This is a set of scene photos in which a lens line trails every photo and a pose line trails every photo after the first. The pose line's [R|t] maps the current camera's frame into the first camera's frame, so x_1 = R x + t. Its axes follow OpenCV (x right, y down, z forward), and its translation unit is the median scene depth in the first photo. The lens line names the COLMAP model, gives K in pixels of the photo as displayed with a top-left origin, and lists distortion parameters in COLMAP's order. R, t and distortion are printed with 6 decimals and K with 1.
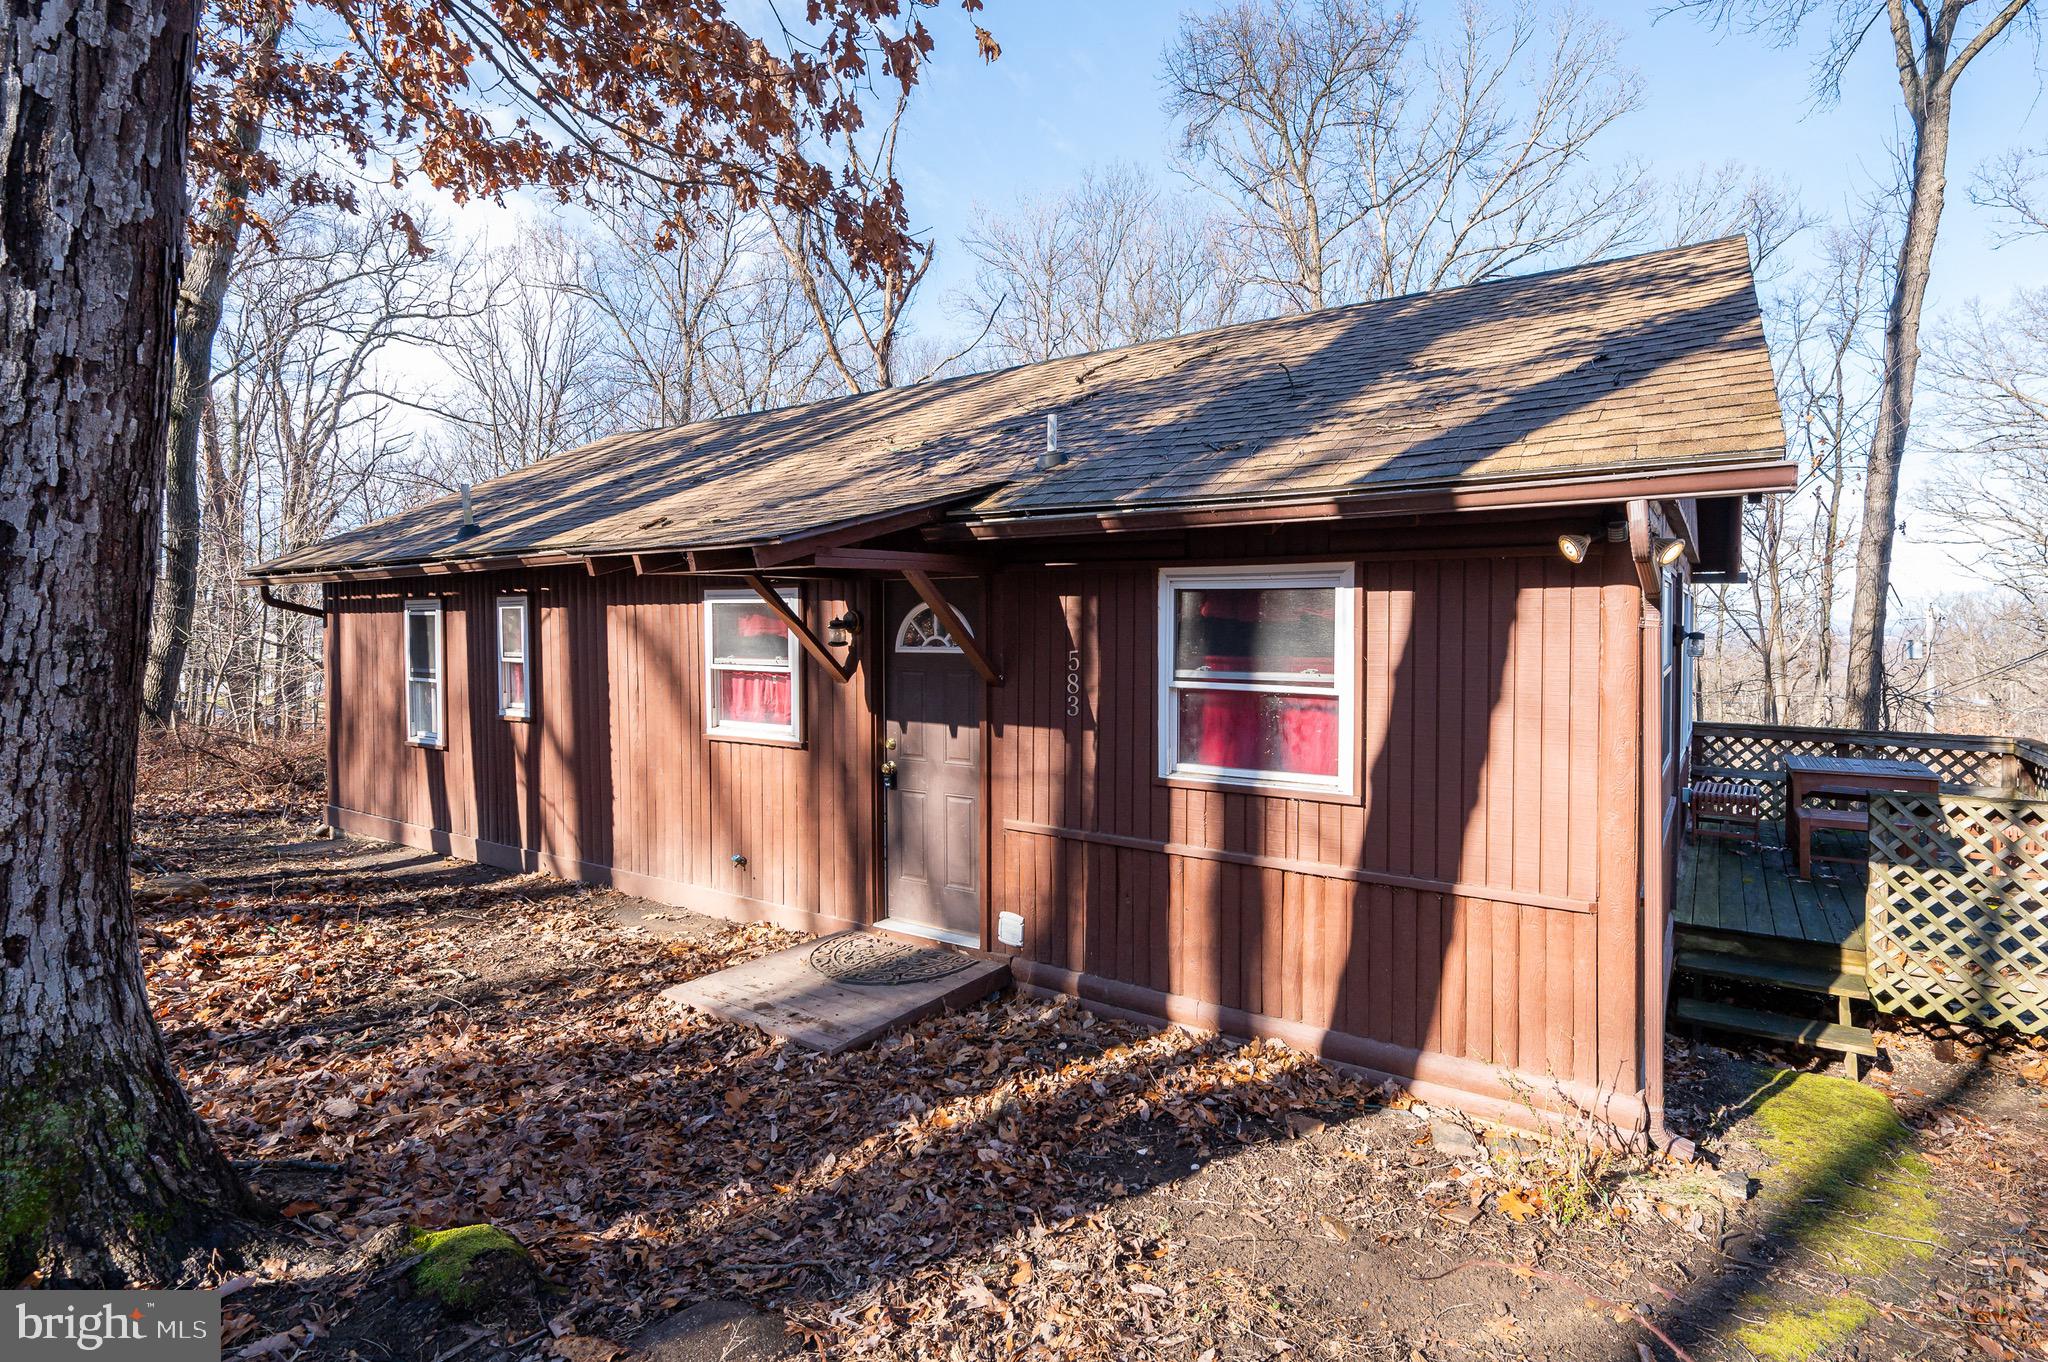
lens RADIAL K [[954.3, 0, 1109.7], [0, 954.3, 643.7], [0, 0, 1]] dist [-0.001521, 0.000279]
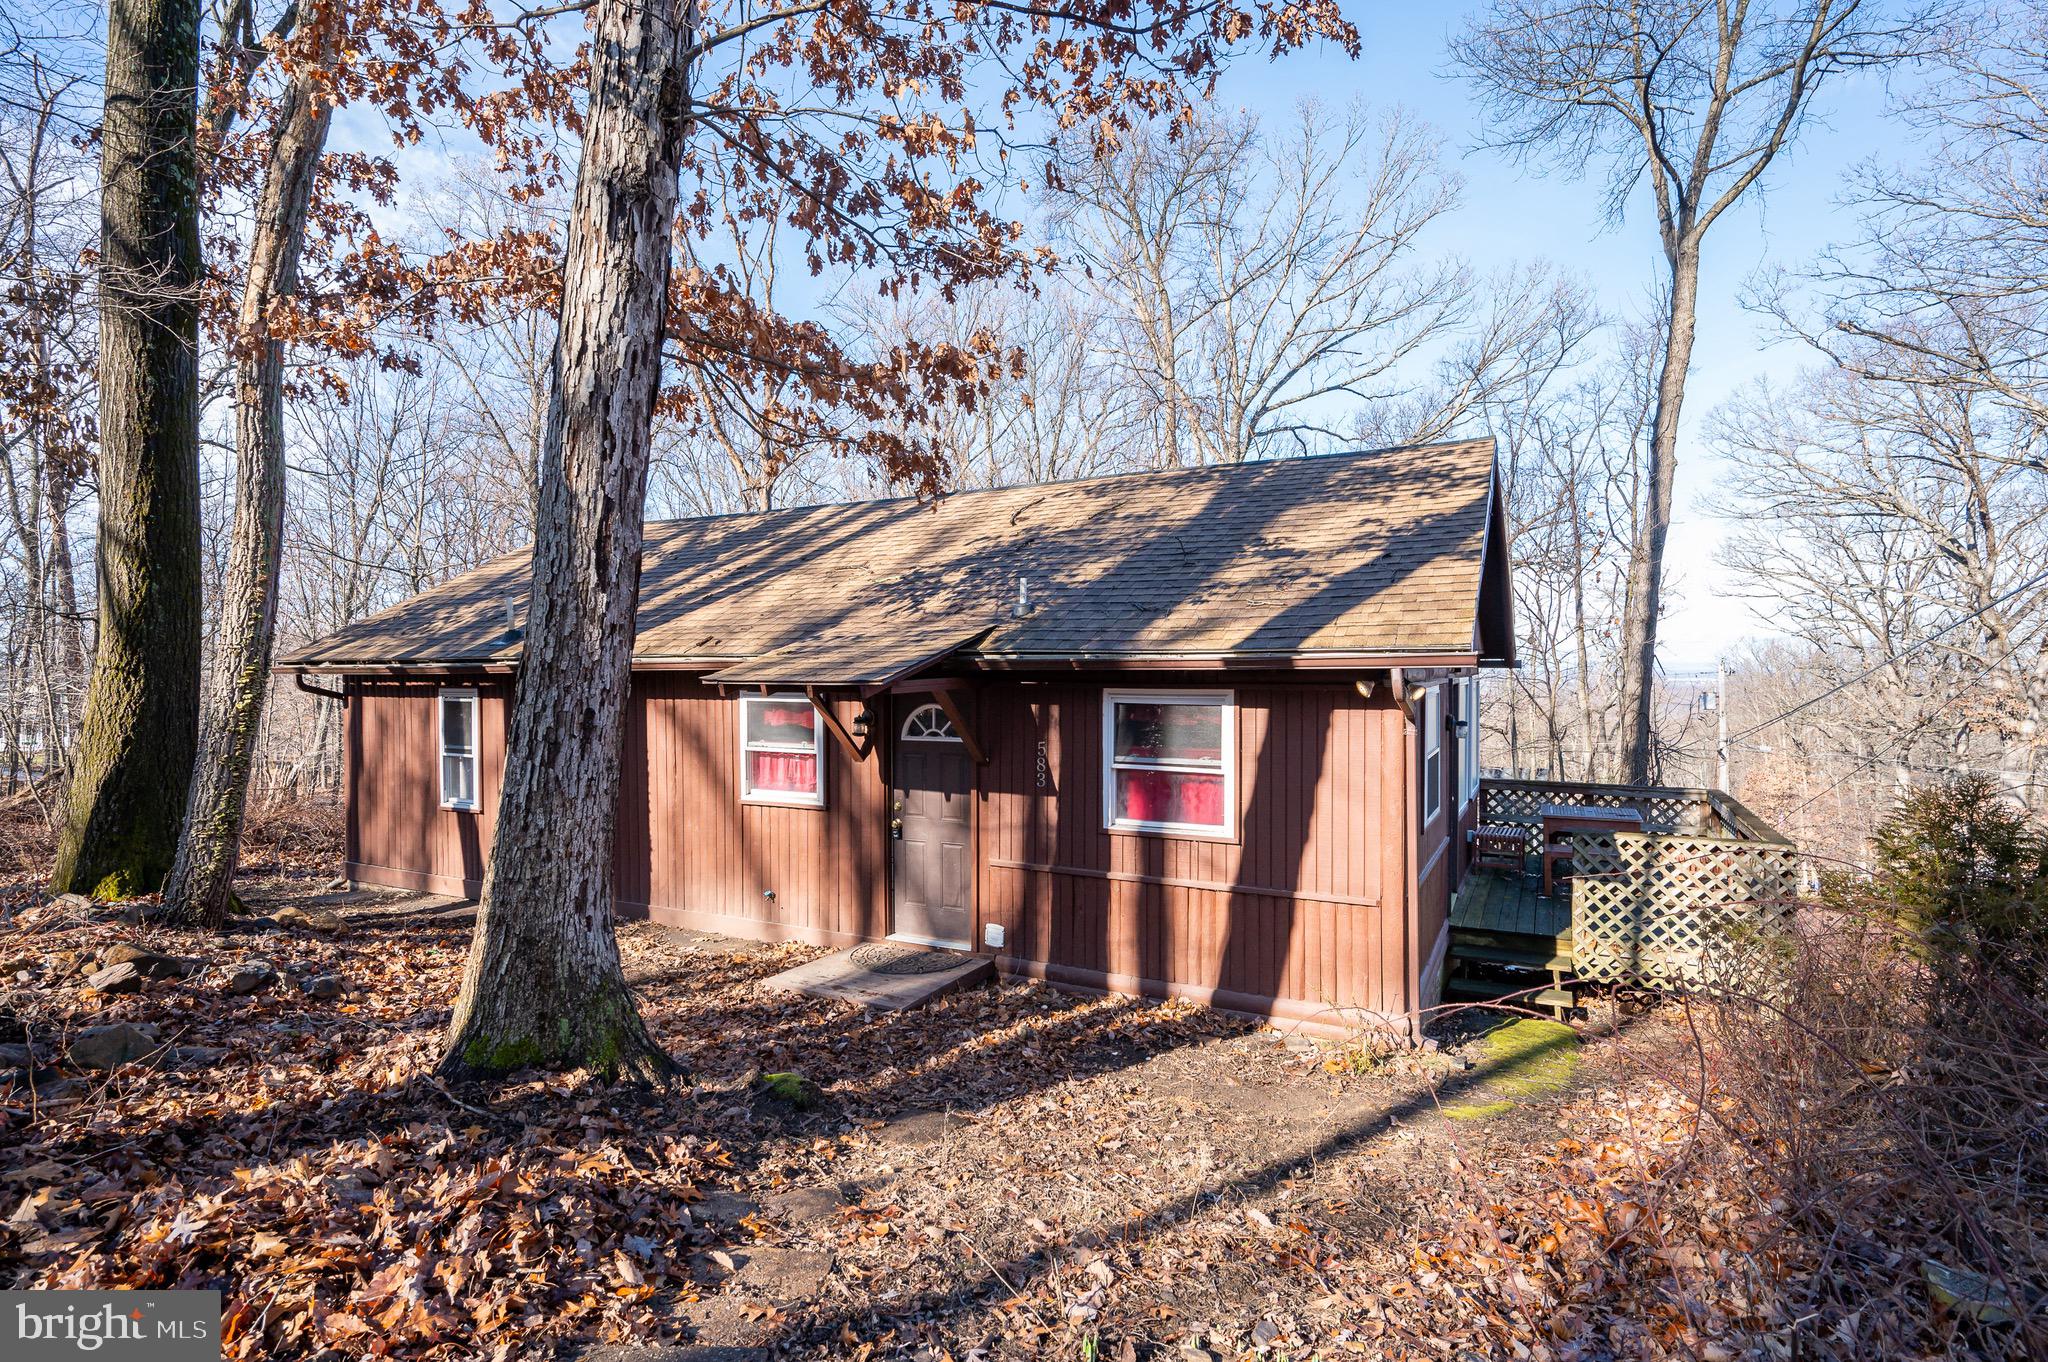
lens RADIAL K [[955.4, 0, 1024.0], [0, 955.4, 681.0], [0, 0, 1]] dist [0.001830, -0.000191]
pose [[0.997574, -0.002722, 0.069560, -0.148581], [0.003640, 0.999908, -0.013077, -0.059982], [-0.069518, 0.013299, 0.997492, -0.413776]]
